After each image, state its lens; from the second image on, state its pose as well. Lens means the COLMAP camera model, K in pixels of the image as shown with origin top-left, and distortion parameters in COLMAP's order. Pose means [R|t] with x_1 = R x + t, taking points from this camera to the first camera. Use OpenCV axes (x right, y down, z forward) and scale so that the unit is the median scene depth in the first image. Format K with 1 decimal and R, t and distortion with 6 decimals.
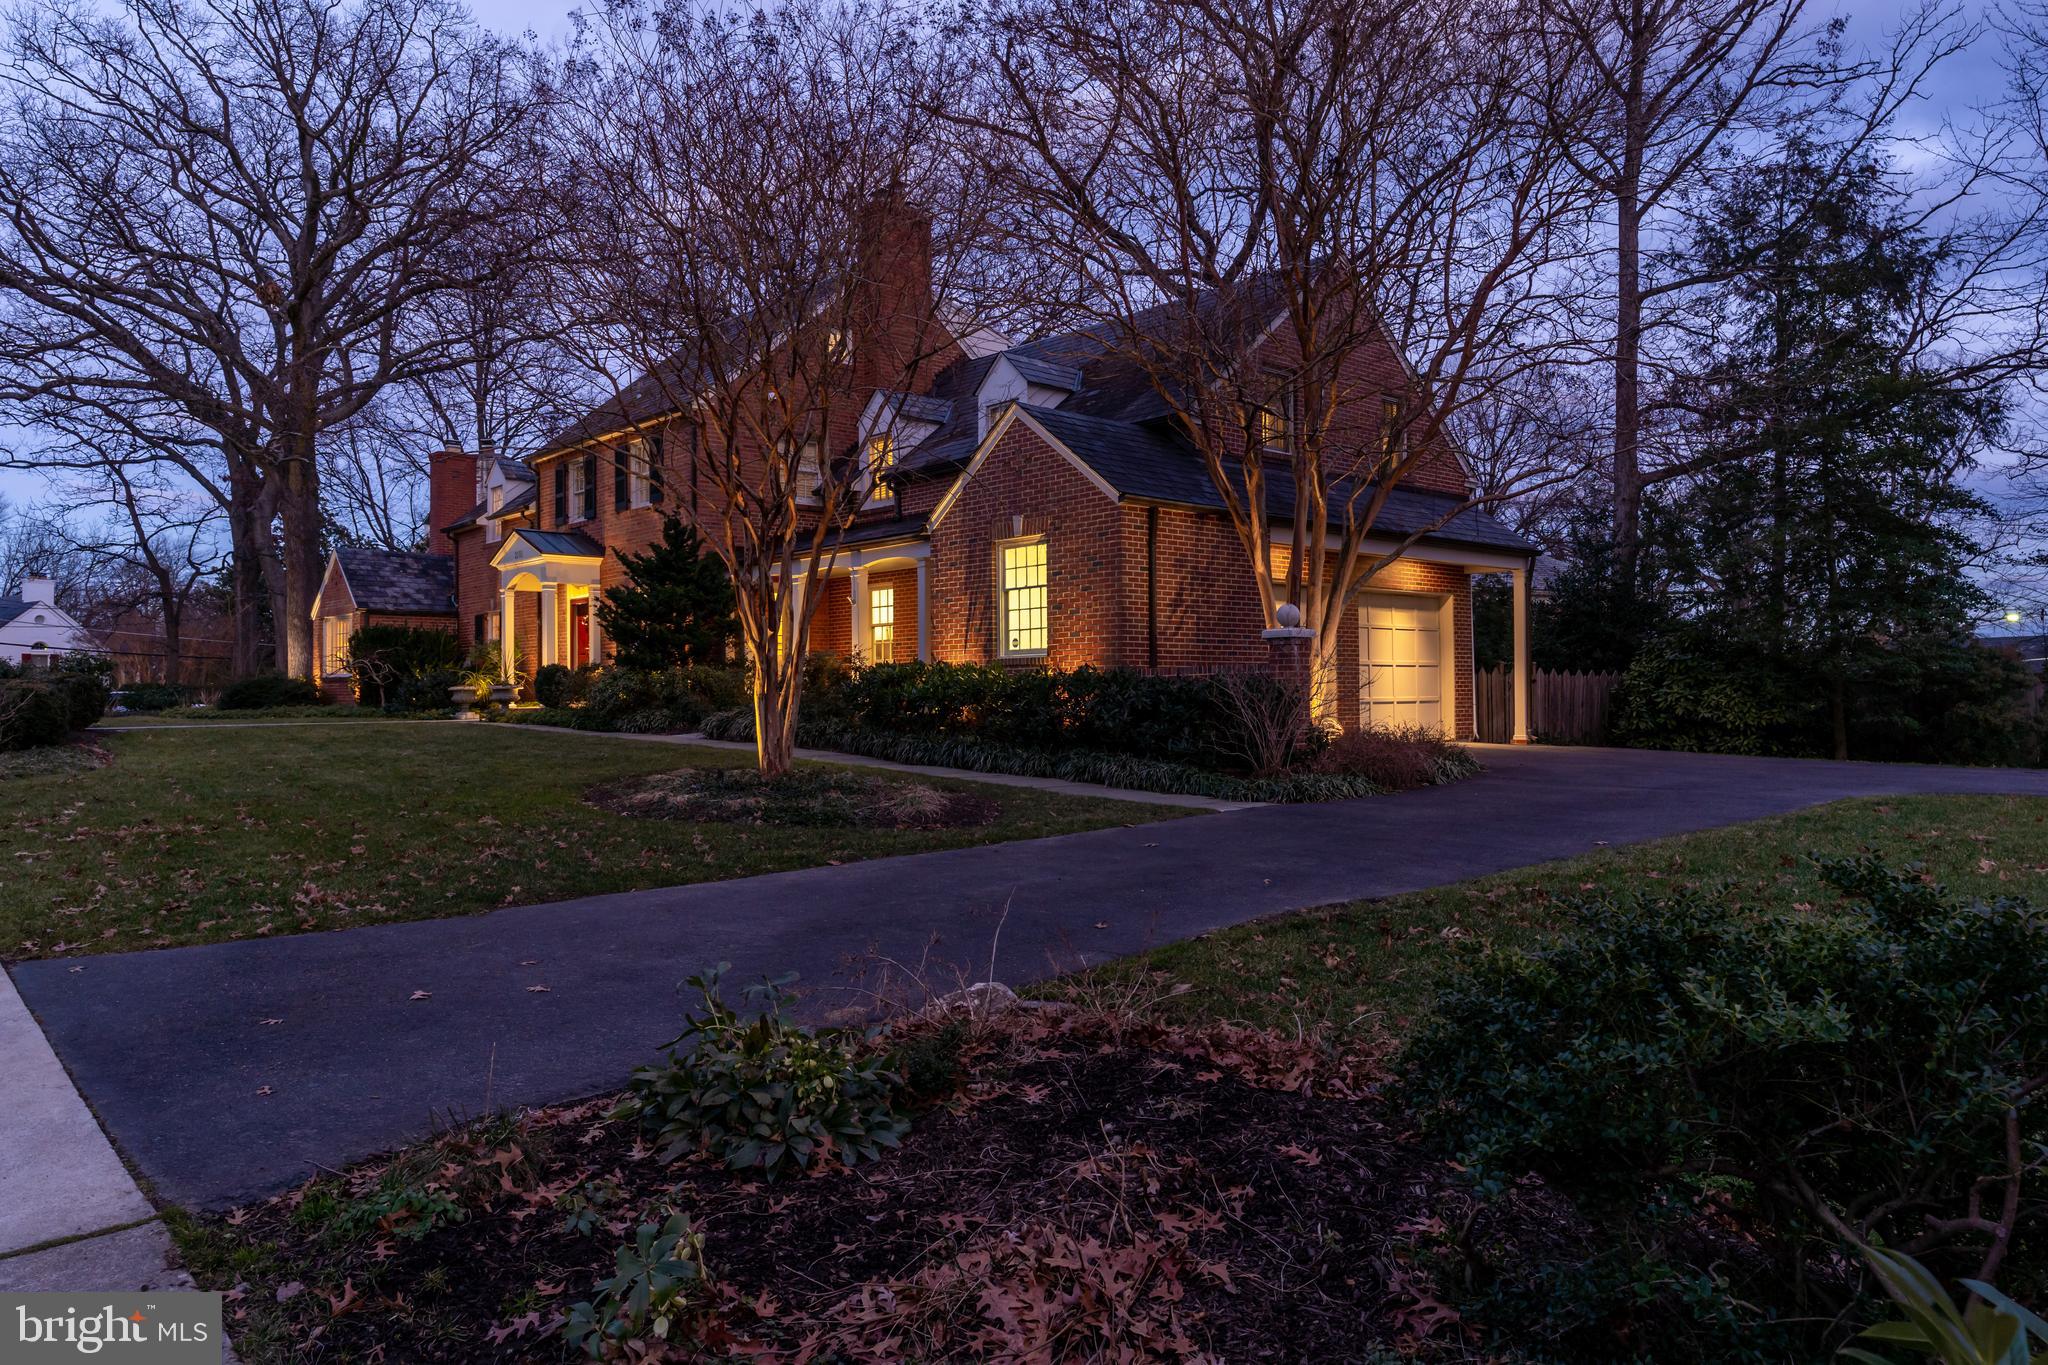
lens RADIAL K [[1391.2, 0, 1024.0], [0, 1391.2, 682.5], [0, 0, 1]] dist [0.002593, 0.000511]
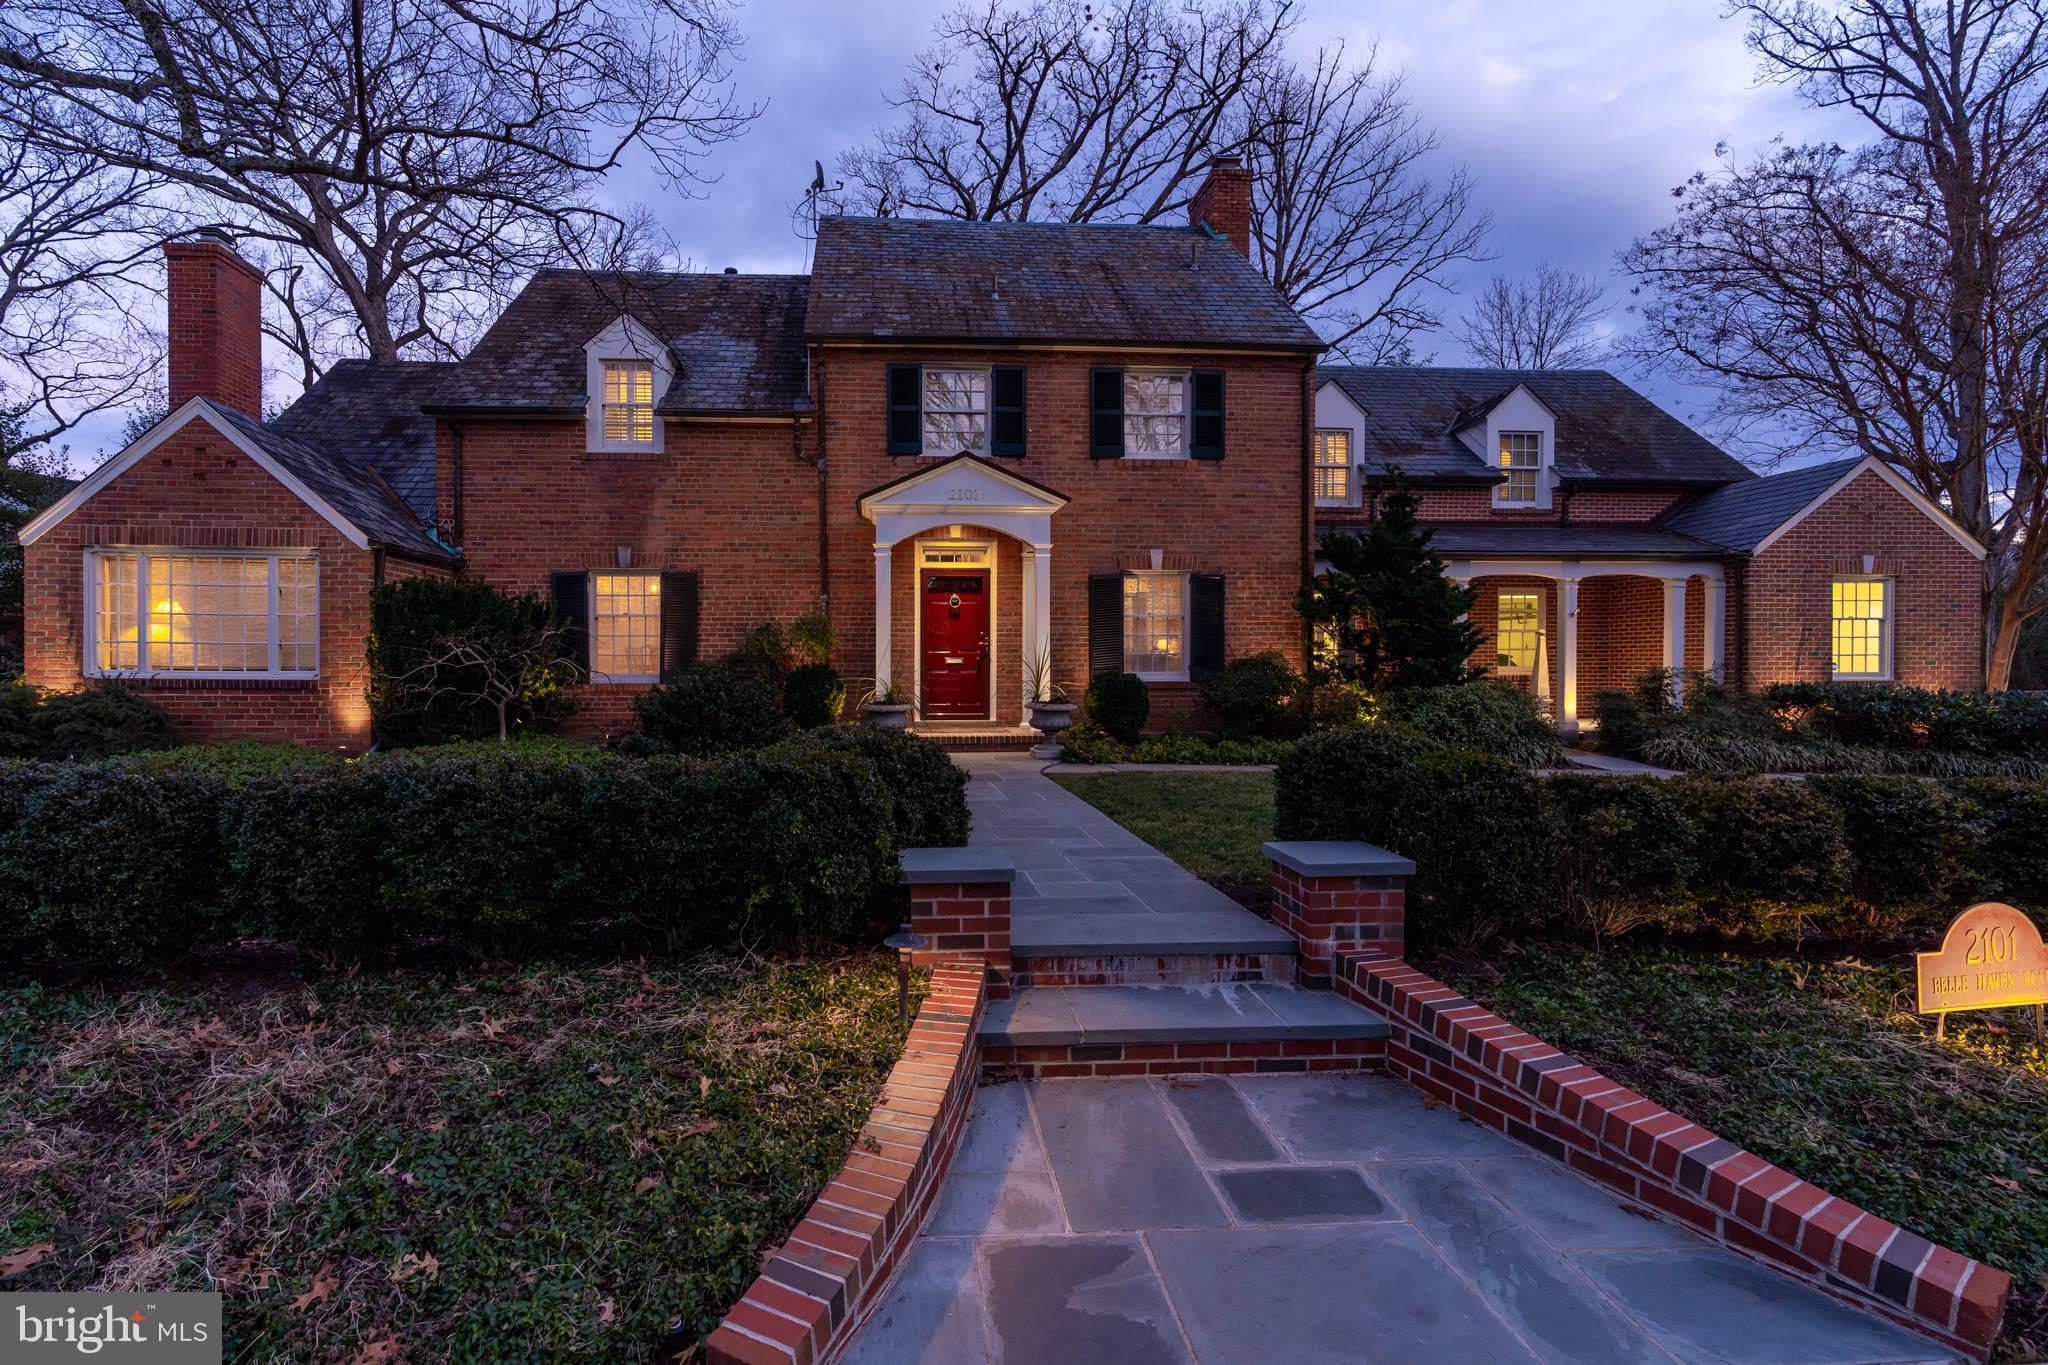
lens RADIAL K [[942.8, 0, 1032.4], [0, 942.8, 680.9], [0, 0, 1]] dist [-0.004677, 0.000202]
pose [[0.608728, -0.013863, 0.793258, -0.792107], [-0.013126, 0.999534, 0.027541, -0.022339], [-0.793270, -0.027178, 0.608263, 0.817376]]
